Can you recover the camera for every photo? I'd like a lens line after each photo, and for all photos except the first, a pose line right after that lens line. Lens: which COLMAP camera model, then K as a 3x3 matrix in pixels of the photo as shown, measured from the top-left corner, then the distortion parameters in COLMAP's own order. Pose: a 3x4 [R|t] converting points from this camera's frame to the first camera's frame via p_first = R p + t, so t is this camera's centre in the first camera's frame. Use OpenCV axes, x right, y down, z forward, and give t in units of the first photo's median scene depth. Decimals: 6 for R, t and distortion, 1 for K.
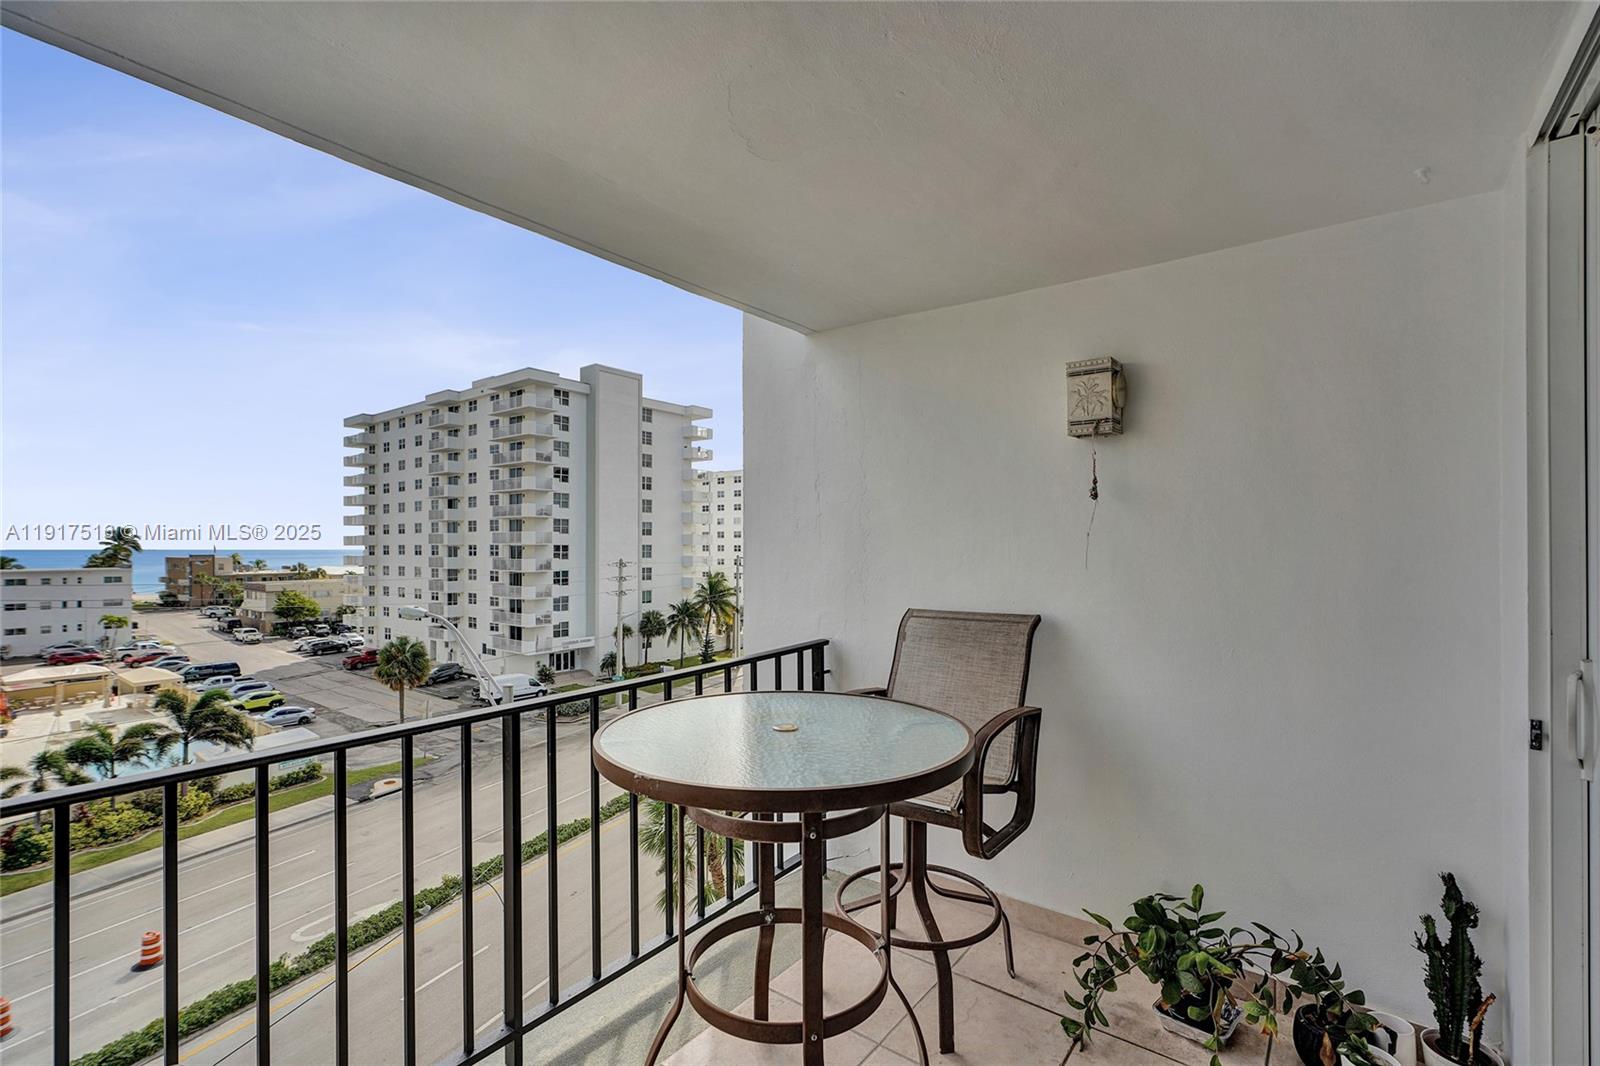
lens RADIAL K [[707.7, 0, 798.2], [0, 707.7, 537.0], [0, 0, 1]] dist [-0.002909, 0.004592]
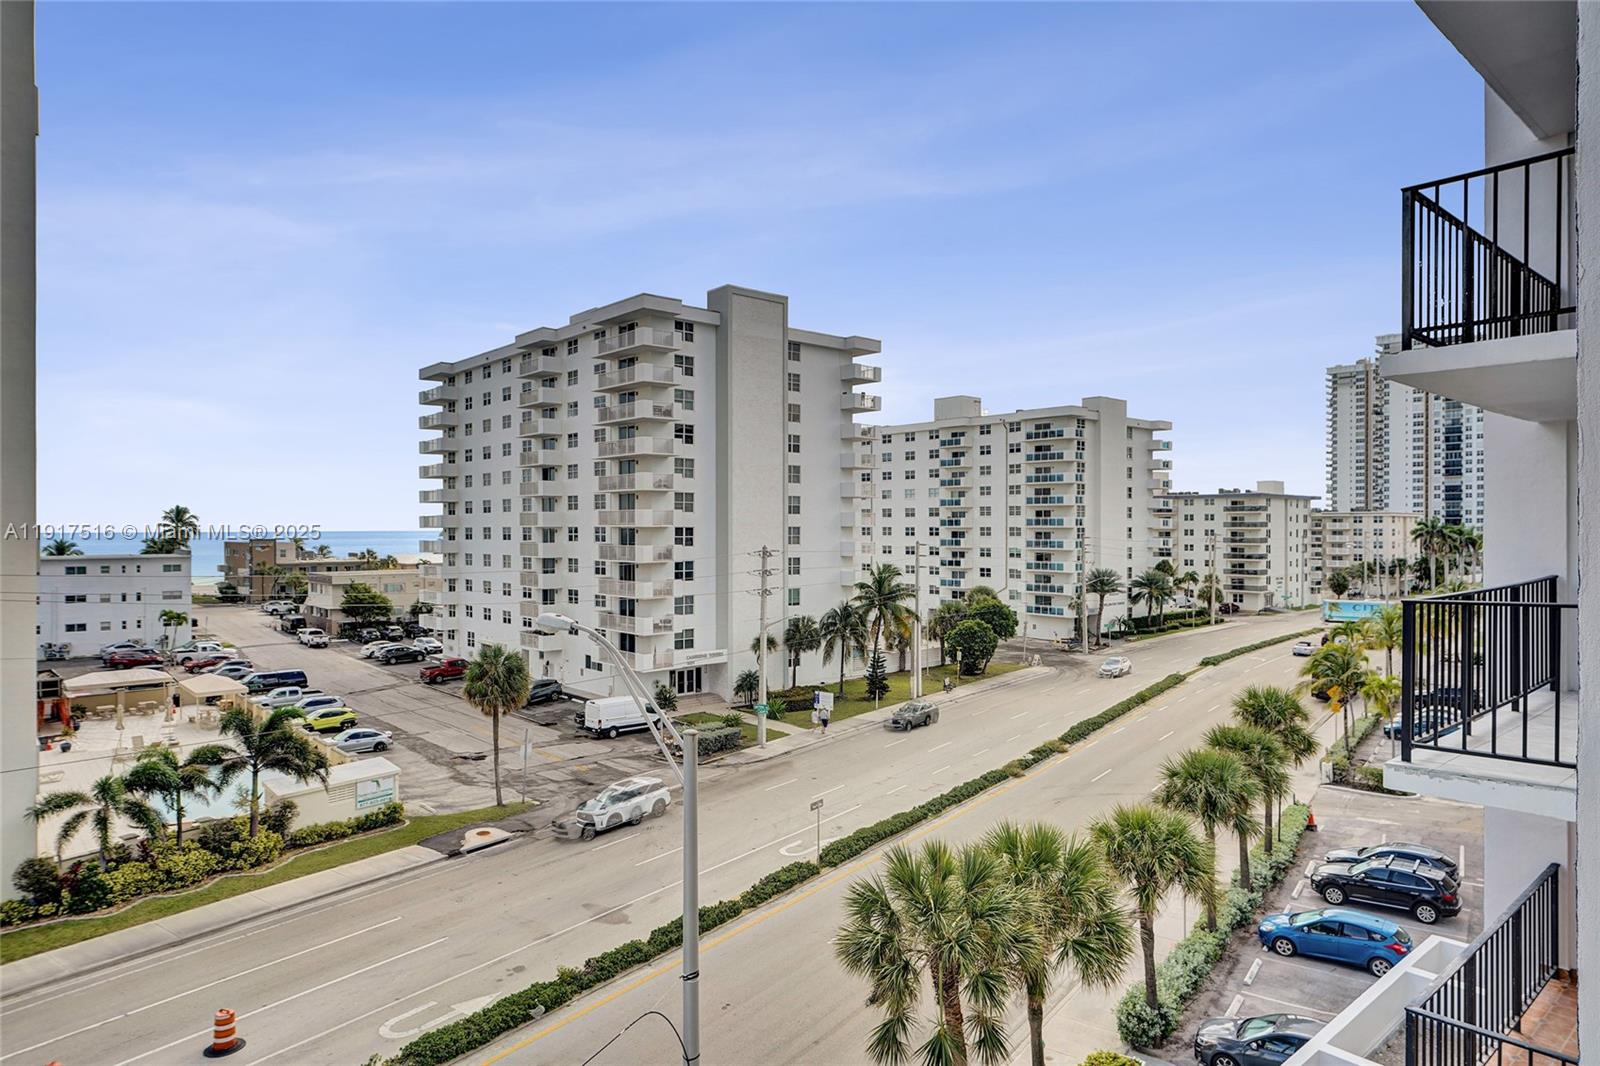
lens RADIAL K [[959.9, 0, 802.9], [0, 959.9, 522.3], [0, 0, 1]] dist [0.000401, 0.003708]
pose [[0.982893, -0.001143, -0.184176, -0.020002], [0.002339, 0.999978, 0.006274, 0.000068], [0.184165, -0.006597, 0.982873, 0.016254]]
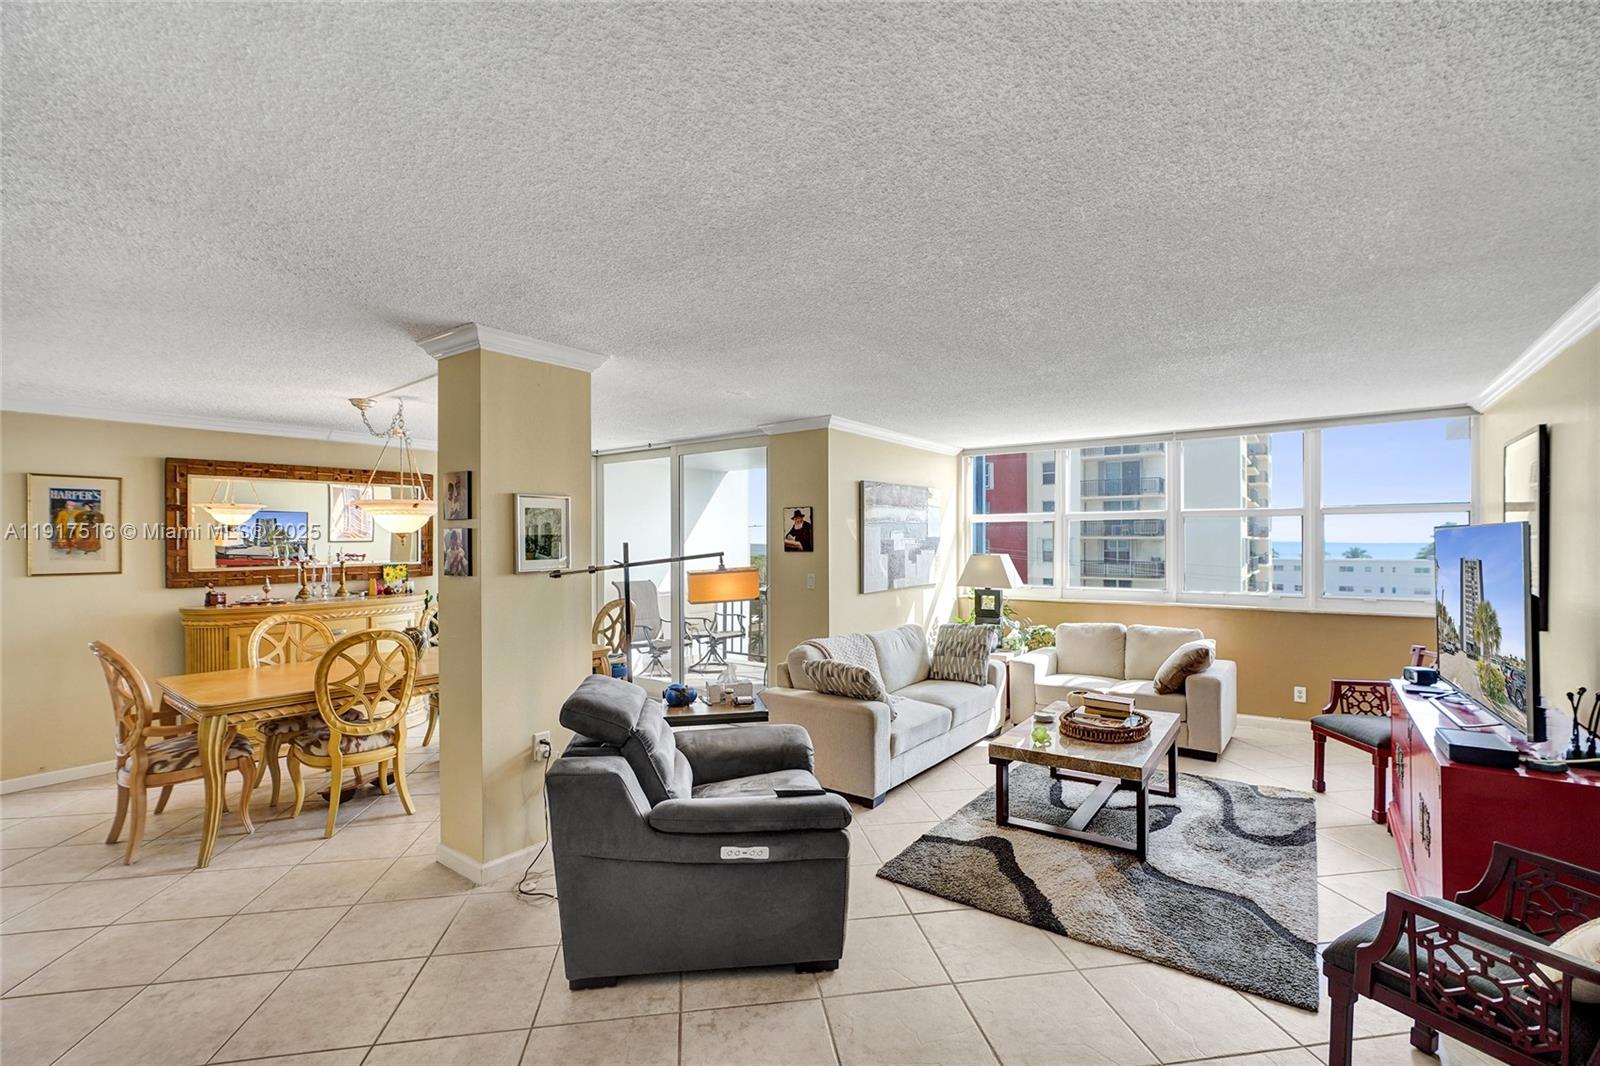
lens RADIAL K [[707.2, 0, 800.3], [0, 707.2, 543.1], [0, 0, 1]] dist [-0.013323, 0.006672]
pose [[0.028244, 0.004813, -0.999589, 0.095614], [0.013800, 0.999891, 0.005204, -0.000373], [0.999506, -0.013941, 0.028174, 0.022675]]
